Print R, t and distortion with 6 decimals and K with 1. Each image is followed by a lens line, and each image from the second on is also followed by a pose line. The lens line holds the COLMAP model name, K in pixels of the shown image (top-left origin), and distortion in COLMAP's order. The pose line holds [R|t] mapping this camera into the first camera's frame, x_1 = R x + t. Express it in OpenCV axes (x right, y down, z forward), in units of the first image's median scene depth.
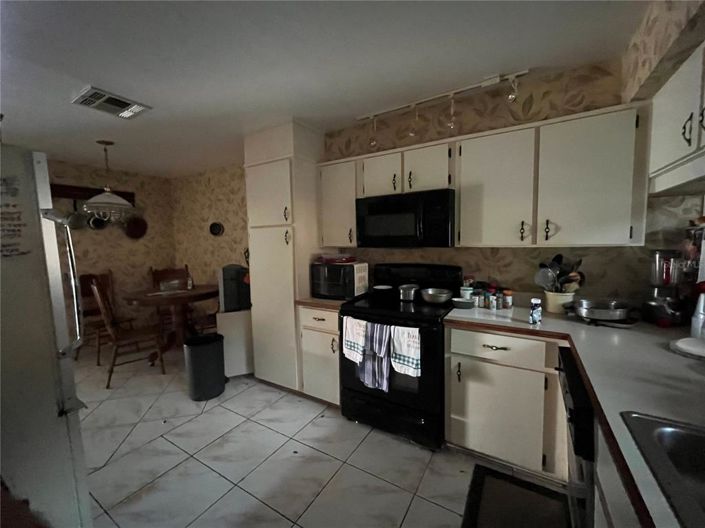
lens RADIAL K [[286.8, 0, 354.8], [0, 286.8, 264.3], [0, 0, 1]] dist [-0.003976, 0.000227]
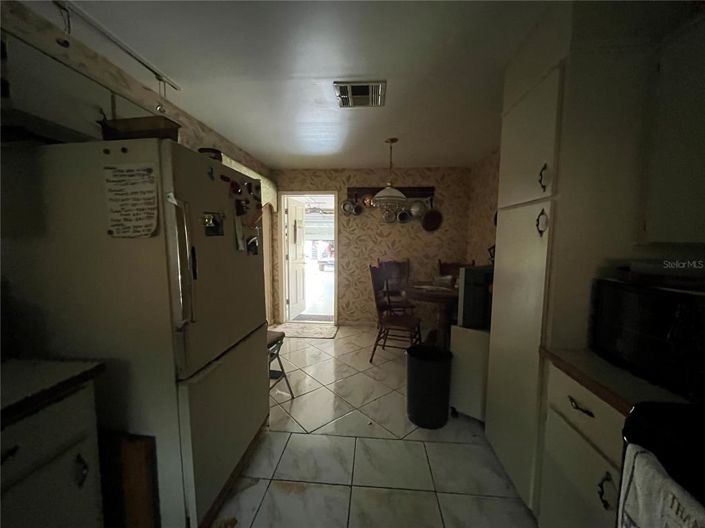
lens RADIAL K [[286.8, 0, 353.4], [0, 286.8, 264.6], [0, 0, 1]] dist [-0.003976, 0.000227]
pose [[0.432831, 0.099036, -0.896019, 0.084429], [-0.086459, 0.993926, 0.068092, -0.021659], [0.897319, 0.047997, 0.438764, 0.425904]]
